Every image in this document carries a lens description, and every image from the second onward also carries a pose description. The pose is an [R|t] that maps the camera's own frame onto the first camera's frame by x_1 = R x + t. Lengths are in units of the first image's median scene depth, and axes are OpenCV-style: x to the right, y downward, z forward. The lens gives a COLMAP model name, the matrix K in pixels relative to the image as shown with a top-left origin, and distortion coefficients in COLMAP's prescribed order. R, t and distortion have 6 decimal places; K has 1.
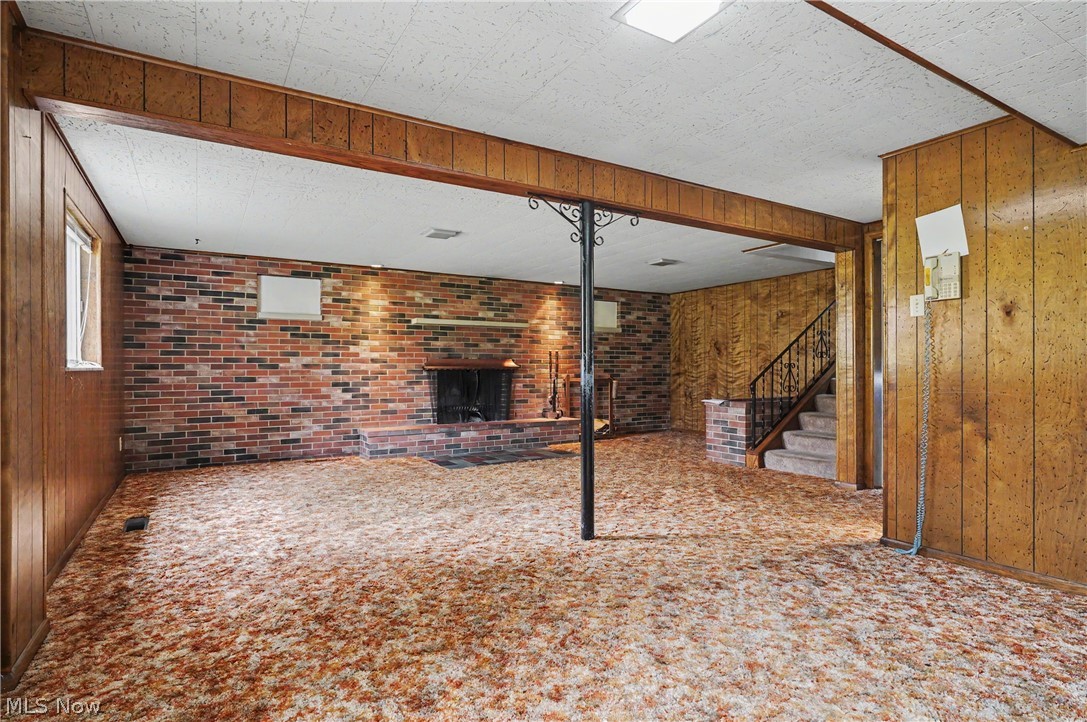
lens RADIAL K [[574.3, 0, 543.4], [0, 574.3, 351.8], [0, 0, 1]] dist [-0.005060, -0.000304]
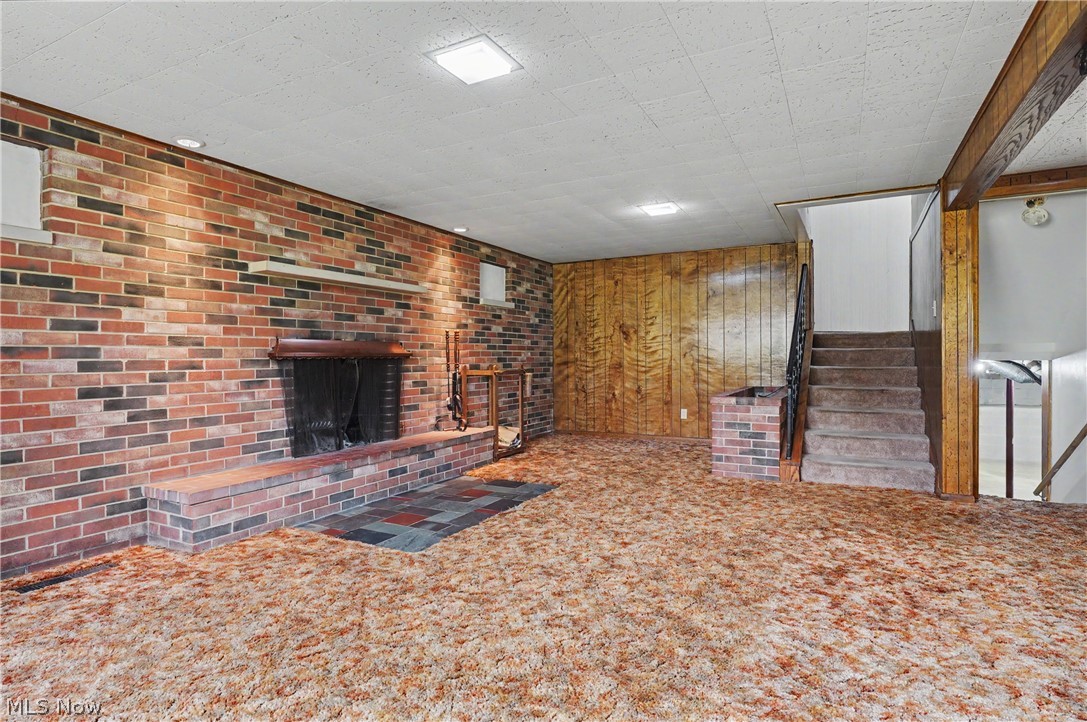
lens RADIAL K [[574.3, 0, 543.4], [0, 574.3, 351.8], [0, 0, 1]] dist [-0.005060, -0.000304]
pose [[0.859993, 0.001421, 0.510303, -0.259526], [-0.010919, 0.999818, 0.015616, 0.012900], [-0.510189, -0.019001, 0.859853, 0.402388]]
